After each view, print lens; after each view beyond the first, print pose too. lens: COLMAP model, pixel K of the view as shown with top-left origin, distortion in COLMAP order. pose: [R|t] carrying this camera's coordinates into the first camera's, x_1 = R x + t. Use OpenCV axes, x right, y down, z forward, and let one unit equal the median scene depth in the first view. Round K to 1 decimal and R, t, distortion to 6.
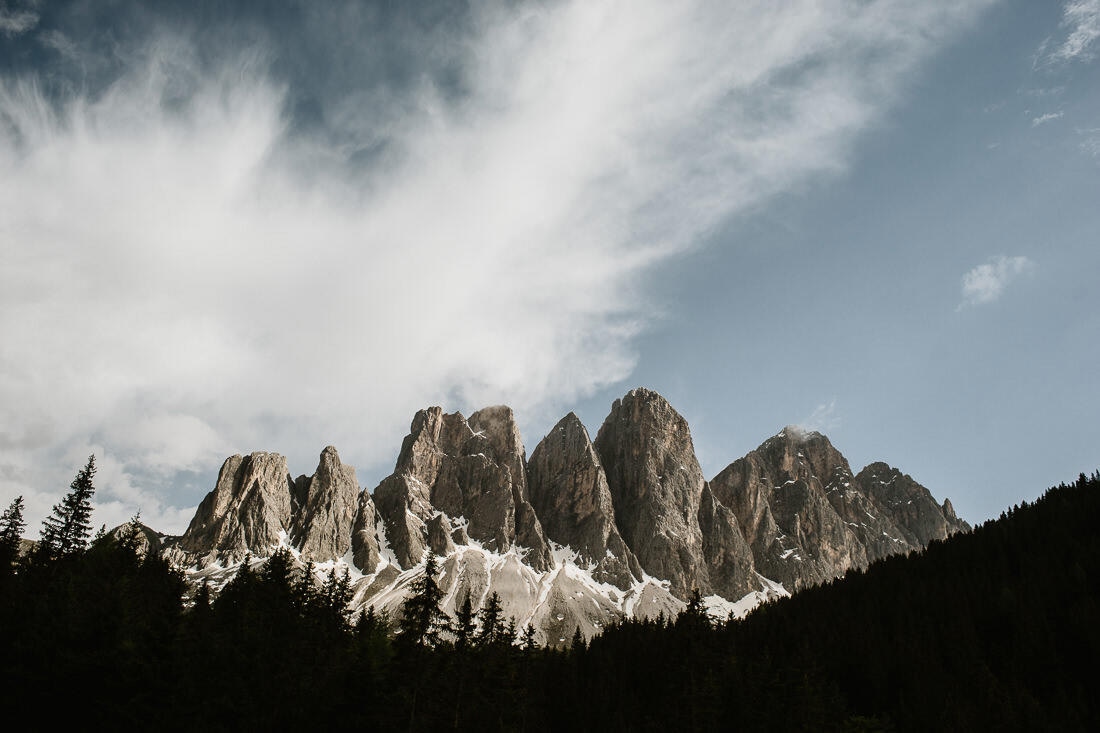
lens RADIAL K [[872.2, 0, 550.0], [0, 872.2, 366.5], [0, 0, 1]] dist [-0.054116, 0.009445]
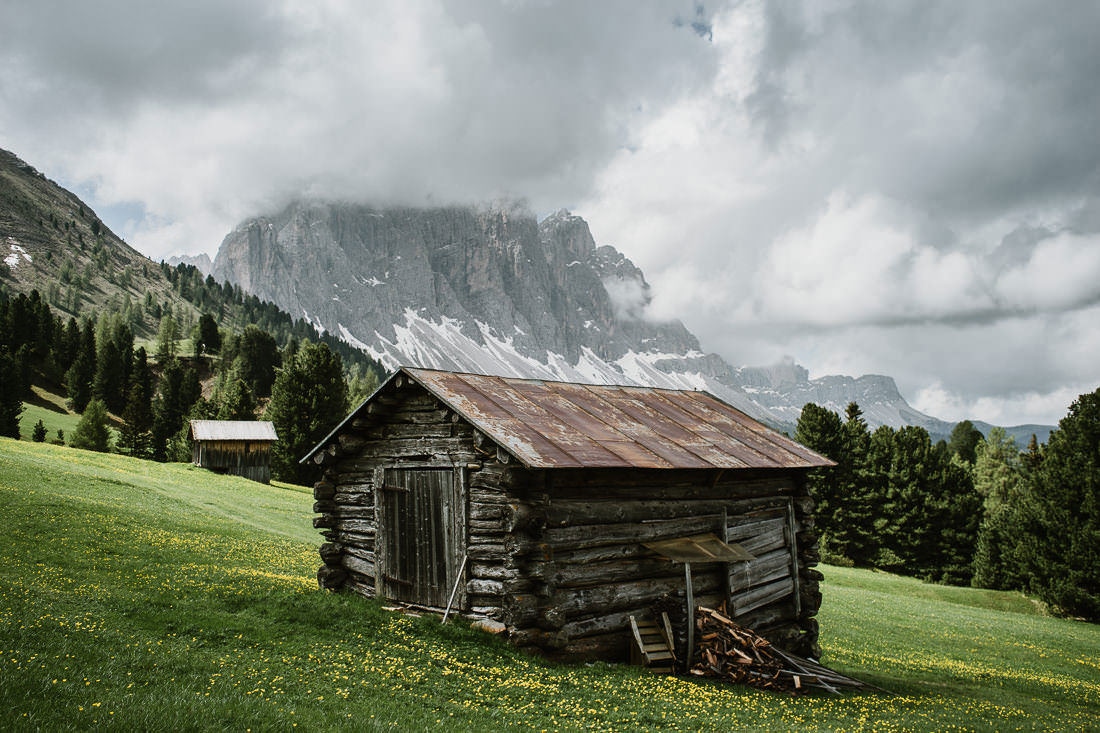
lens RADIAL K [[872.2, 0, 550.0], [0, 872.2, 366.5], [0, 0, 1]] dist [-0.054116, 0.009445]
pose [[0.745049, 0.006402, 0.666979, -0.754707], [-0.284254, 0.907653, 0.308814, -0.140437], [-0.603408, -0.419673, 0.678066, 0.104668]]
